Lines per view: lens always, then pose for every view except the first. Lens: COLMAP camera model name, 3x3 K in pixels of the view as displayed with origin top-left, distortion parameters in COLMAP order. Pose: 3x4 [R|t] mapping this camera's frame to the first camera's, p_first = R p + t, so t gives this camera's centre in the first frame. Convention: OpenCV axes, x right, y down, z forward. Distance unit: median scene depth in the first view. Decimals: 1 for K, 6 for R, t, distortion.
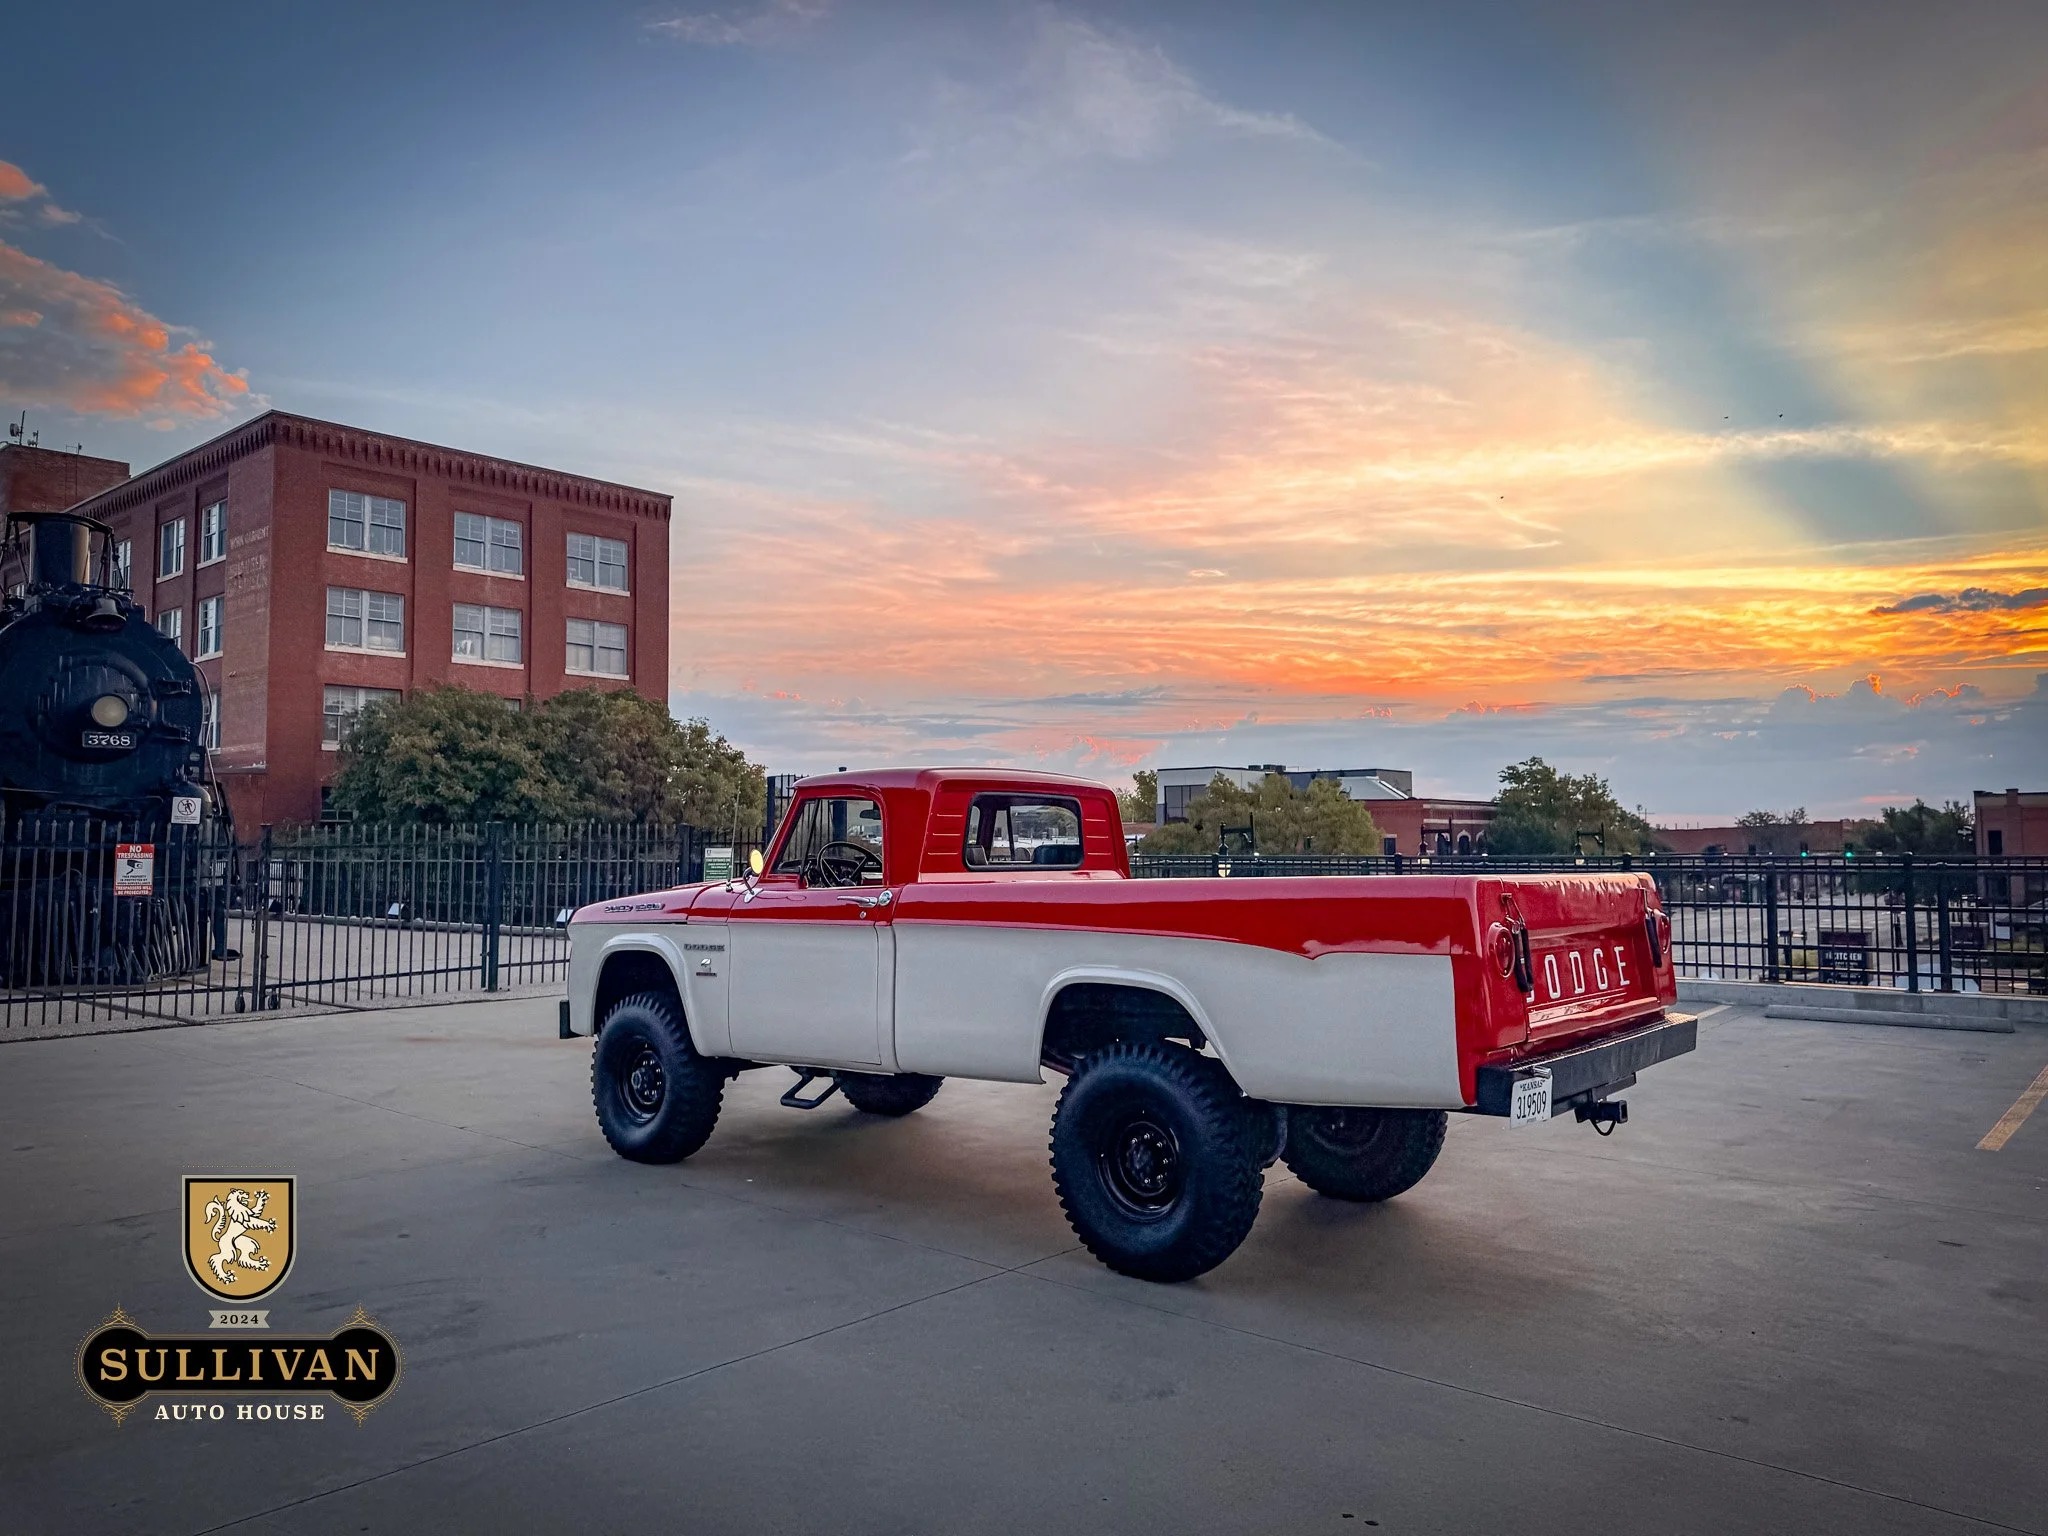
lens RADIAL K [[1478.0, 0, 993.2], [0, 1478.0, 732.4], [0, 0, 1]] dist [0.048122, -0.004878]
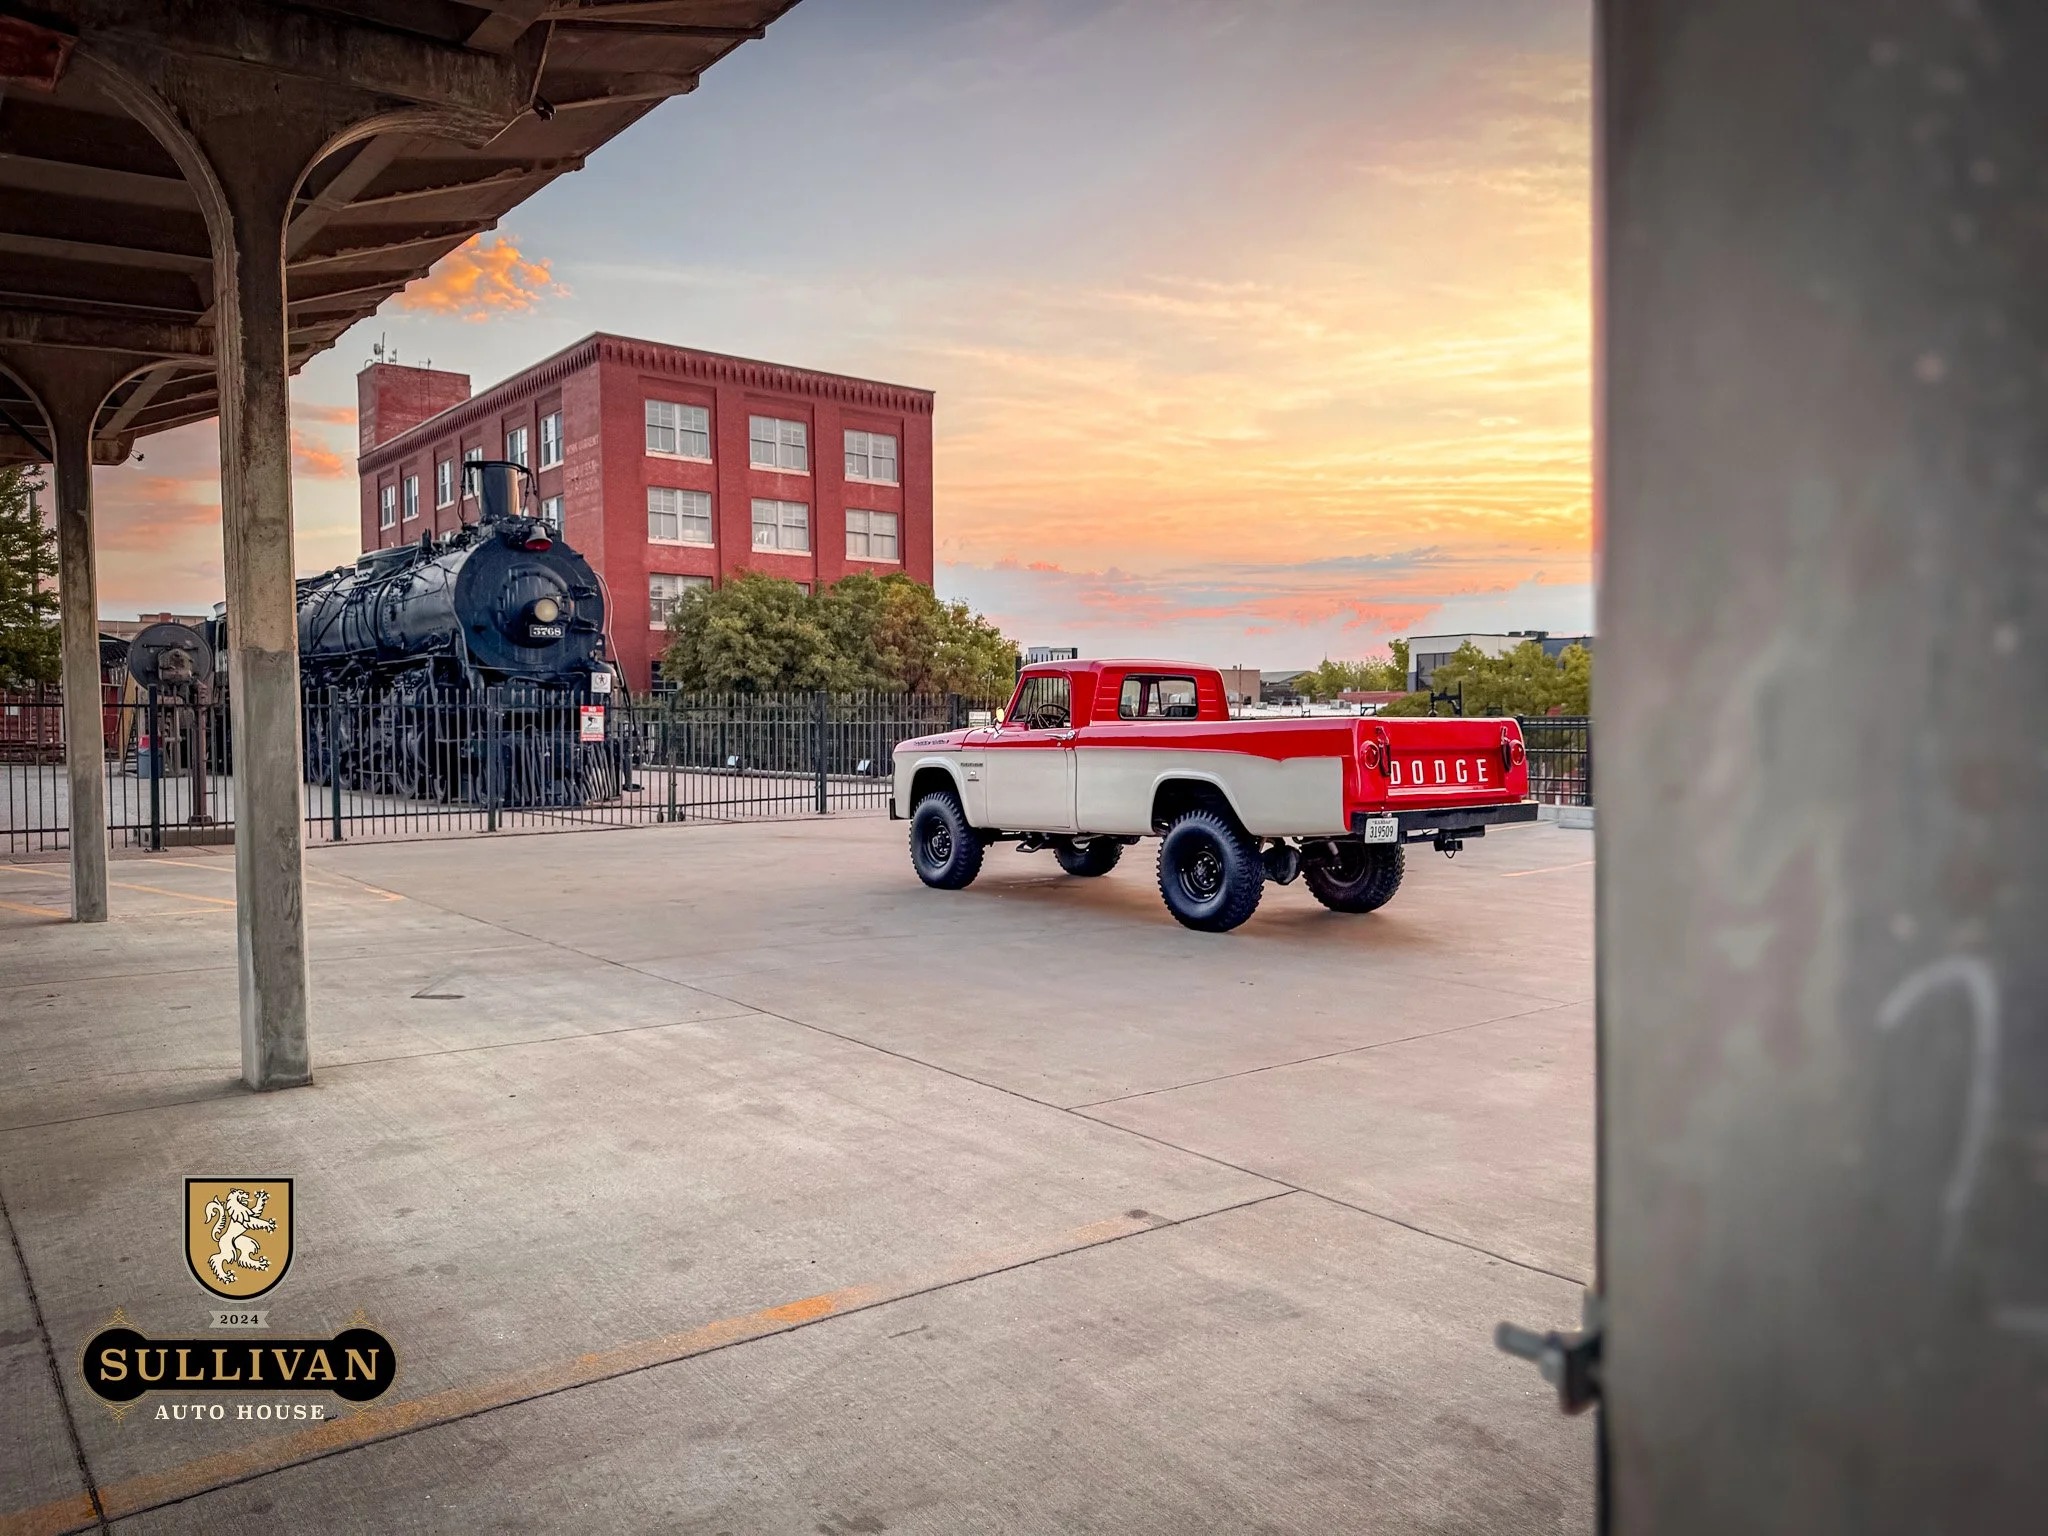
lens RADIAL K [[1493.0, 0, 1024.0], [0, 1493.0, 768.0], [0, 0, 1]] dist [0.100969, -0.145679]
pose [[0.987838, 0.005869, -0.155373, 0.024494], [0.011539, 0.993765, 0.110900, -0.007880], [0.155055, -0.111344, 0.981611, -0.126867]]
